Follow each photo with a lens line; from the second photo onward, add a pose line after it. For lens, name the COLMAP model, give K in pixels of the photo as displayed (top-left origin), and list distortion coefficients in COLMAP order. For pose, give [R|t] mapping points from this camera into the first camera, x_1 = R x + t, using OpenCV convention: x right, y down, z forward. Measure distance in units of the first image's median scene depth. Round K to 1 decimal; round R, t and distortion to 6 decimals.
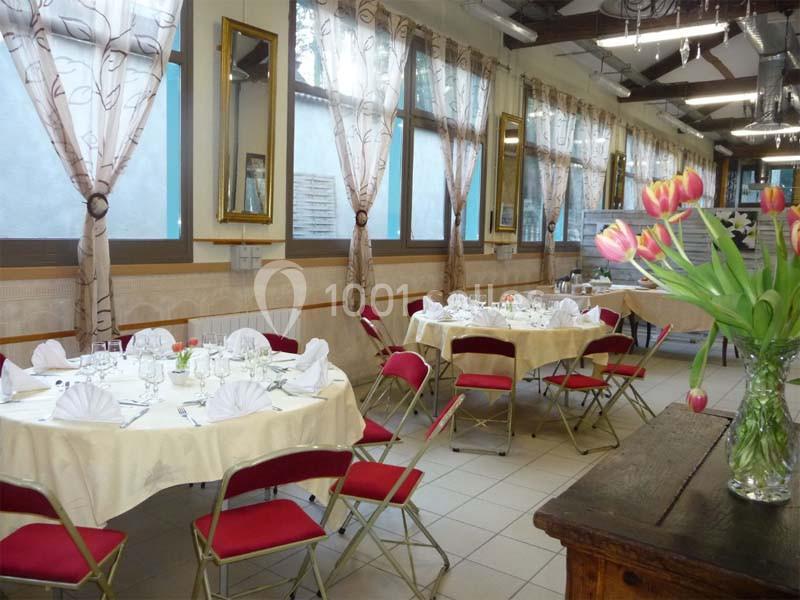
lens RADIAL K [[666.7, 0, 400.0], [0, 666.7, 300.0], [0, 0, 1]] dist [0.003978, -0.003211]
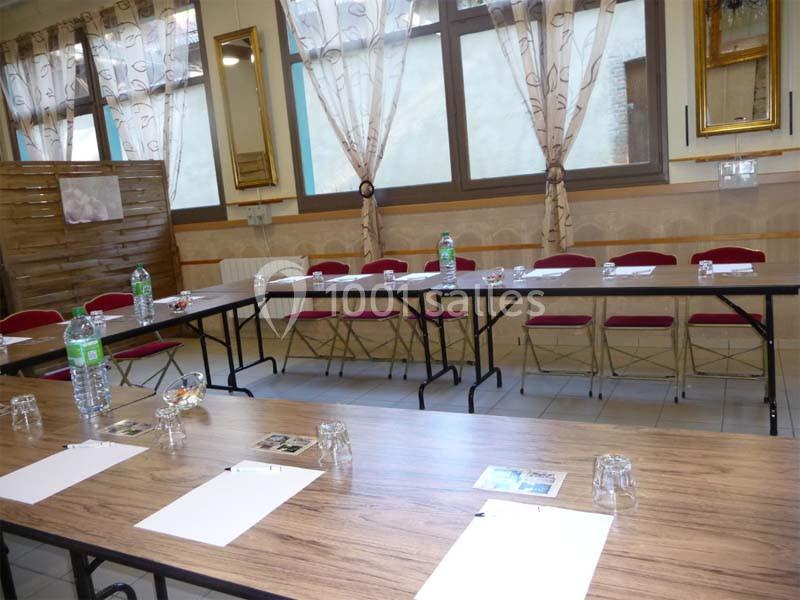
lens RADIAL K [[666.7, 0, 400.0], [0, 666.7, 300.0], [0, 0, 1]] dist [0.003978, -0.003211]
pose [[0.152403, 0.147521, -0.977247, 1.058017], [0.011470, 0.988467, 0.151003, -0.089617], [0.988252, -0.034222, 0.148953, 1.032999]]
